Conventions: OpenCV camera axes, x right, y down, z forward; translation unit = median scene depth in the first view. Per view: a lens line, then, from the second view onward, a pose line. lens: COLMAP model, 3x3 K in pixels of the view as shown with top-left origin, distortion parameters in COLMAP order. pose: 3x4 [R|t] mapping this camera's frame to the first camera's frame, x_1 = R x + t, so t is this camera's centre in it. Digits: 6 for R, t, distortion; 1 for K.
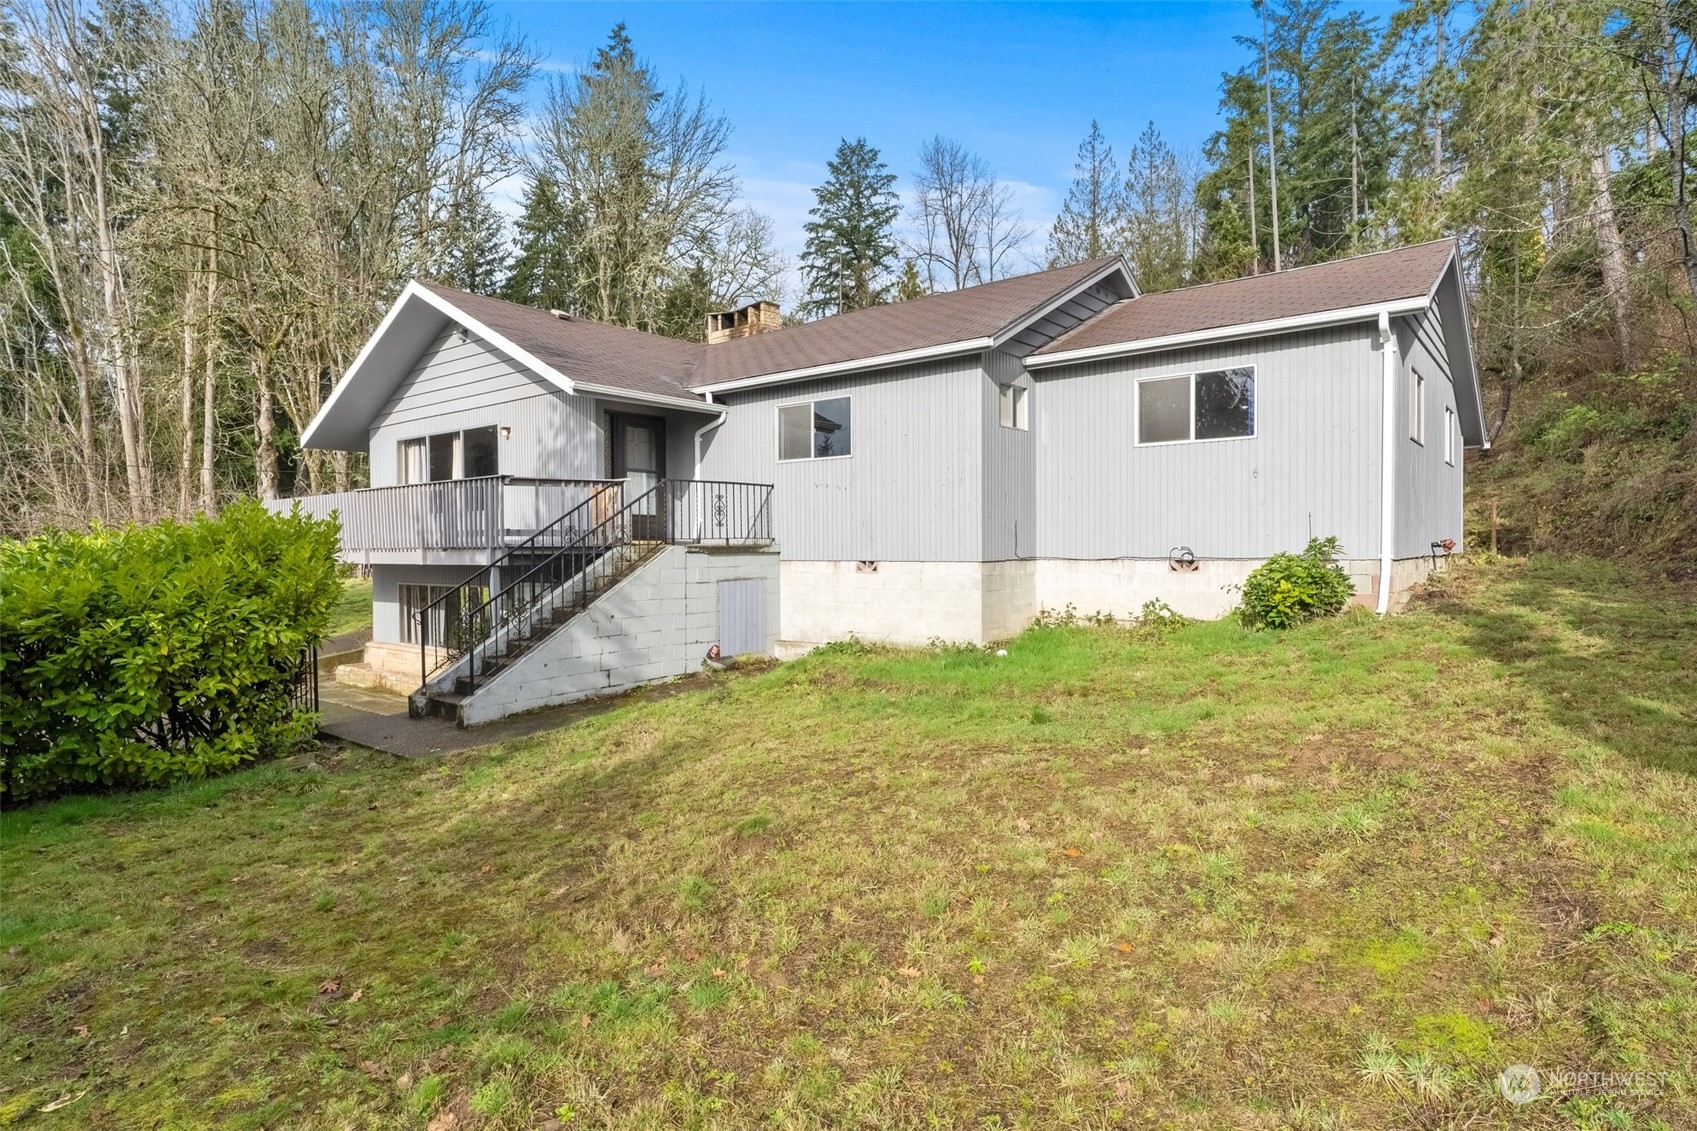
lens RADIAL K [[916.4, 0, 845.9], [0, 916.4, 559.7], [0, 0, 1]] dist [-0.005916, -0.000571]
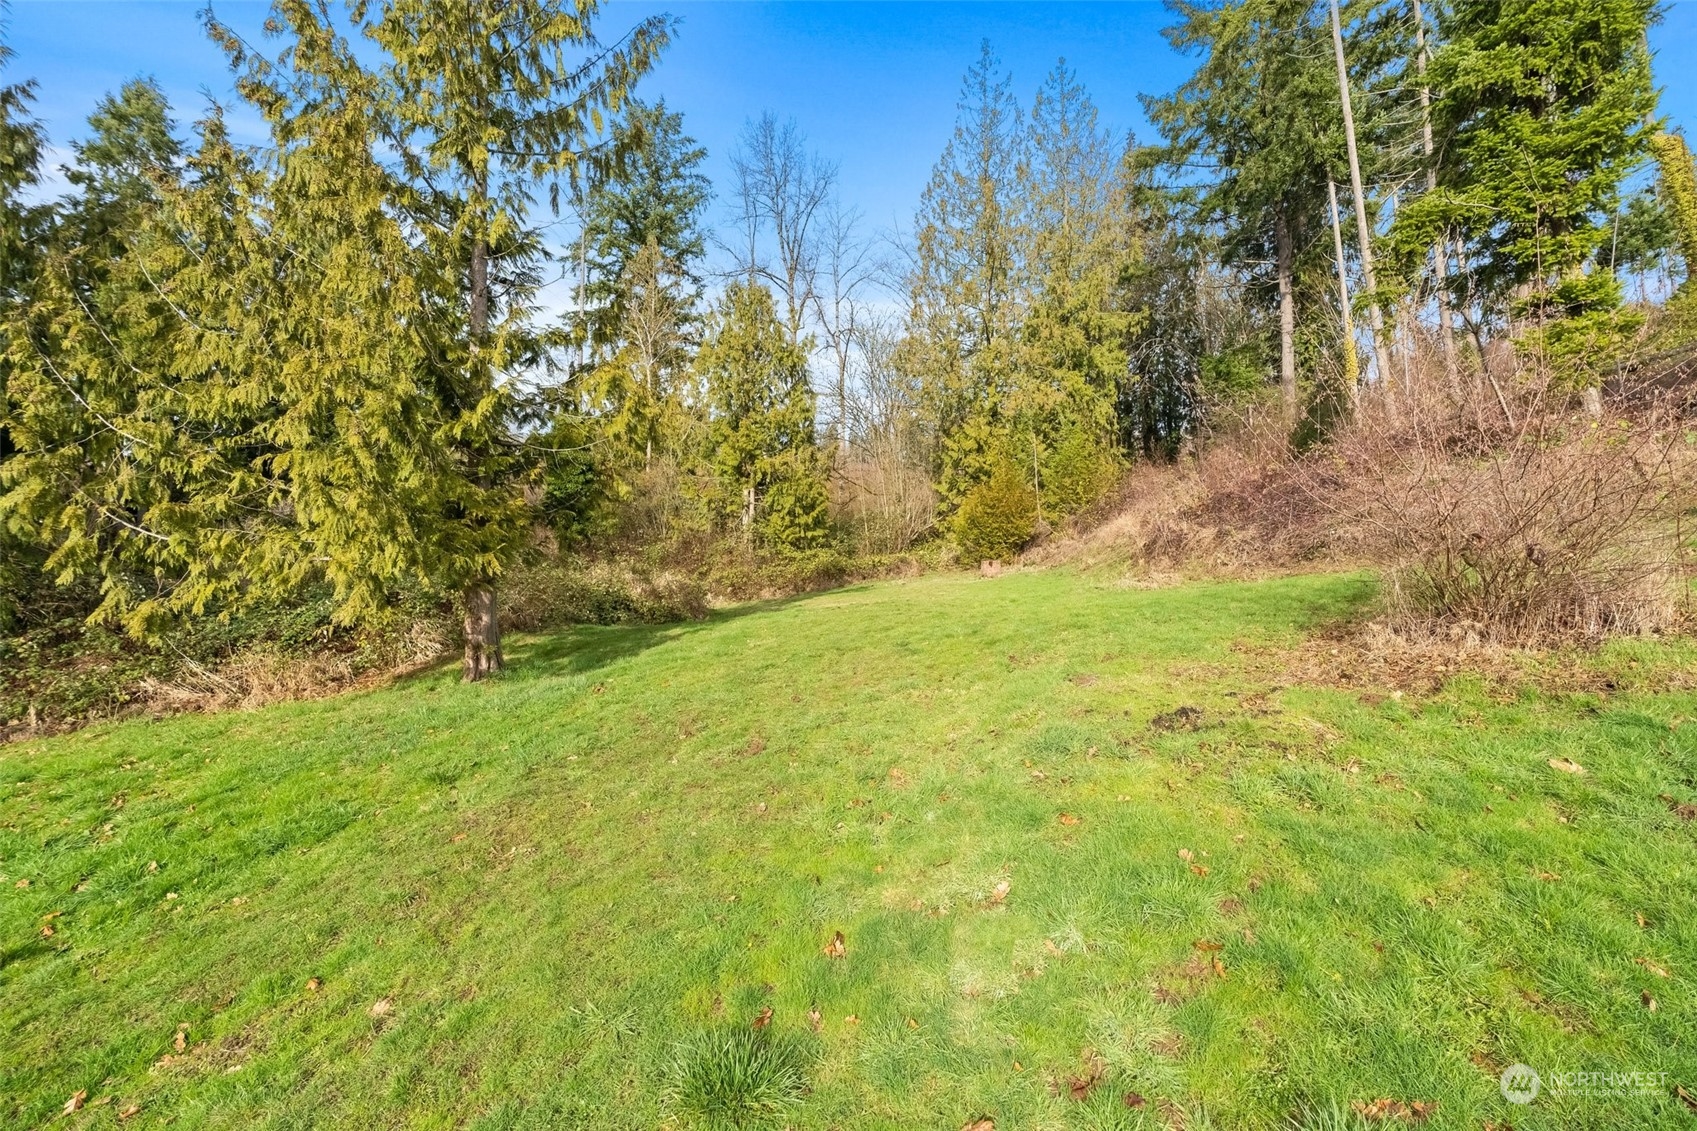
lens RADIAL K [[764.8, 0, 849.4], [0, 764.8, 558.1], [0, 0, 1]] dist [-0.011070, 0.003639]
pose [[0.986412, 0.015852, 0.163523, 0.569252], [-0.000548, 0.995646, -0.093217, -0.321710], [-0.164289, 0.091861, 0.982126, 3.244031]]
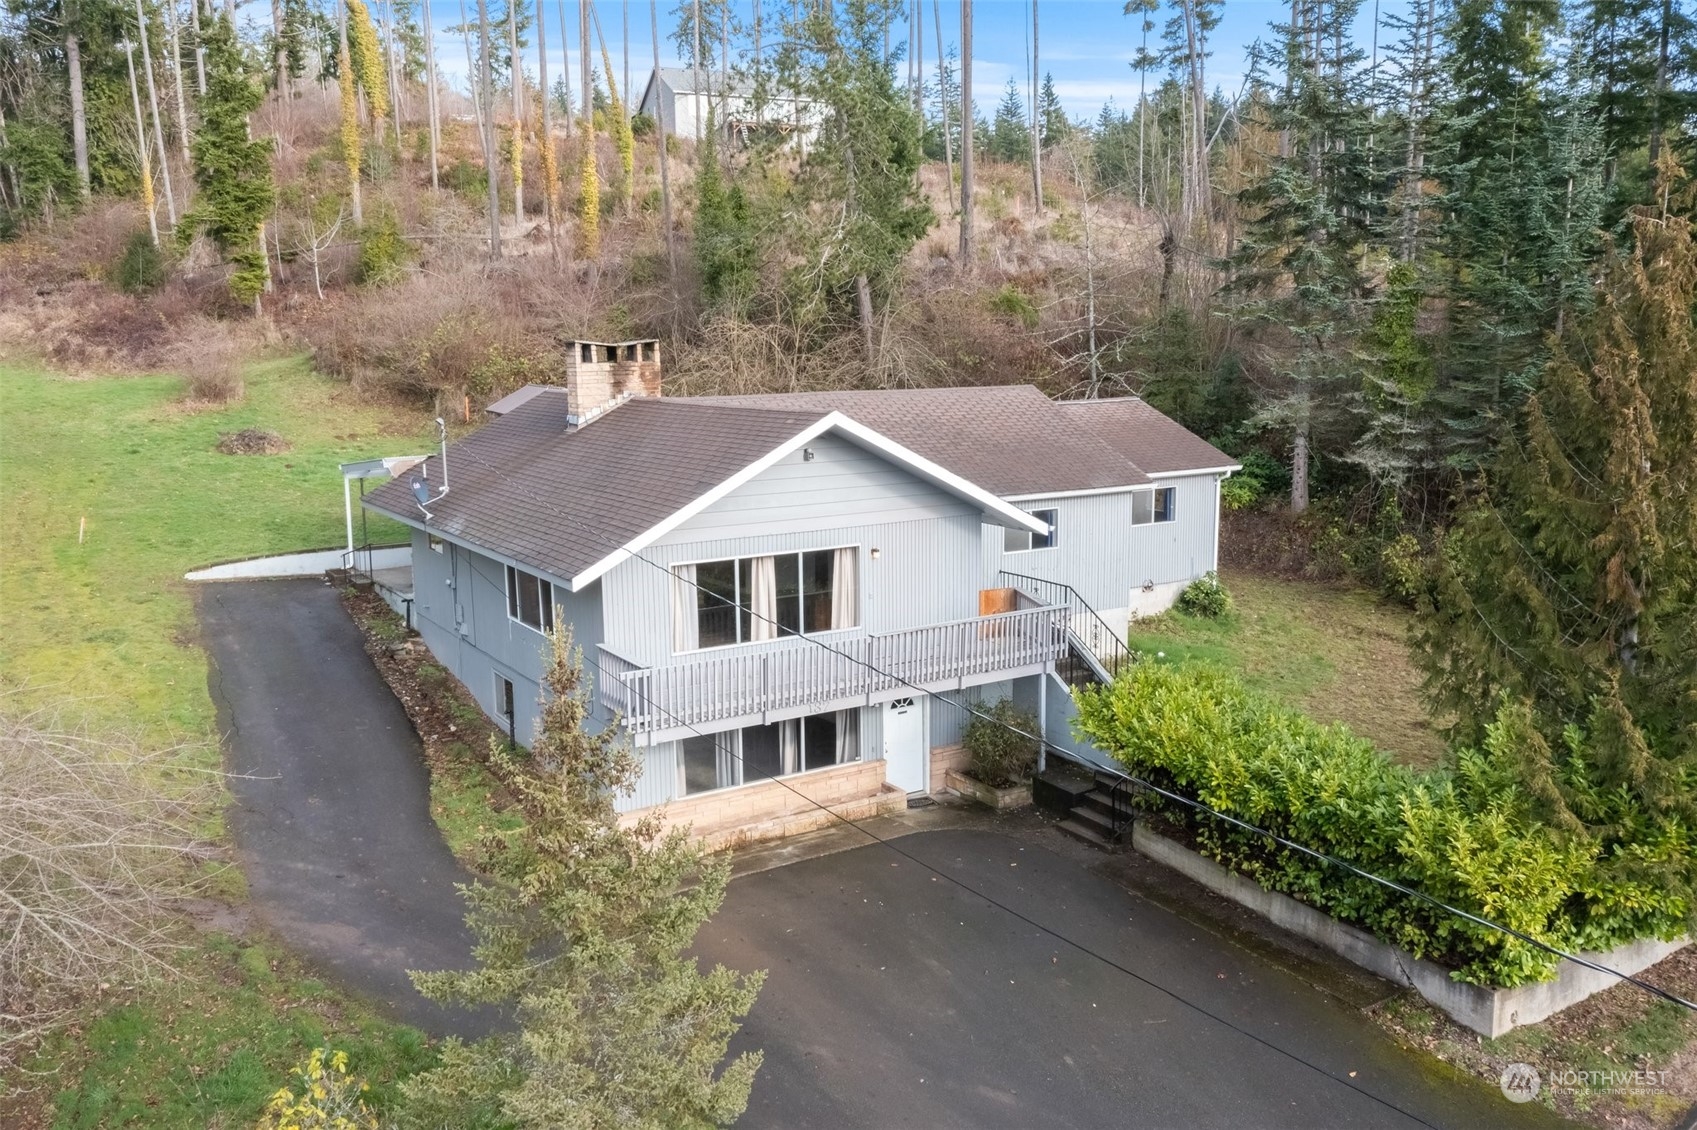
lens RADIAL K [[1361.3, 0, 850.7], [0, 1361.3, 569.7], [0, 0, 1]] dist [-0.008973, 0.001337]
pose [[0.315507, -0.156082, 0.935999, -2.166974], [0.018170, 0.987193, 0.158494, -0.431838], [-0.948749, -0.032999, 0.314303, 0.608097]]
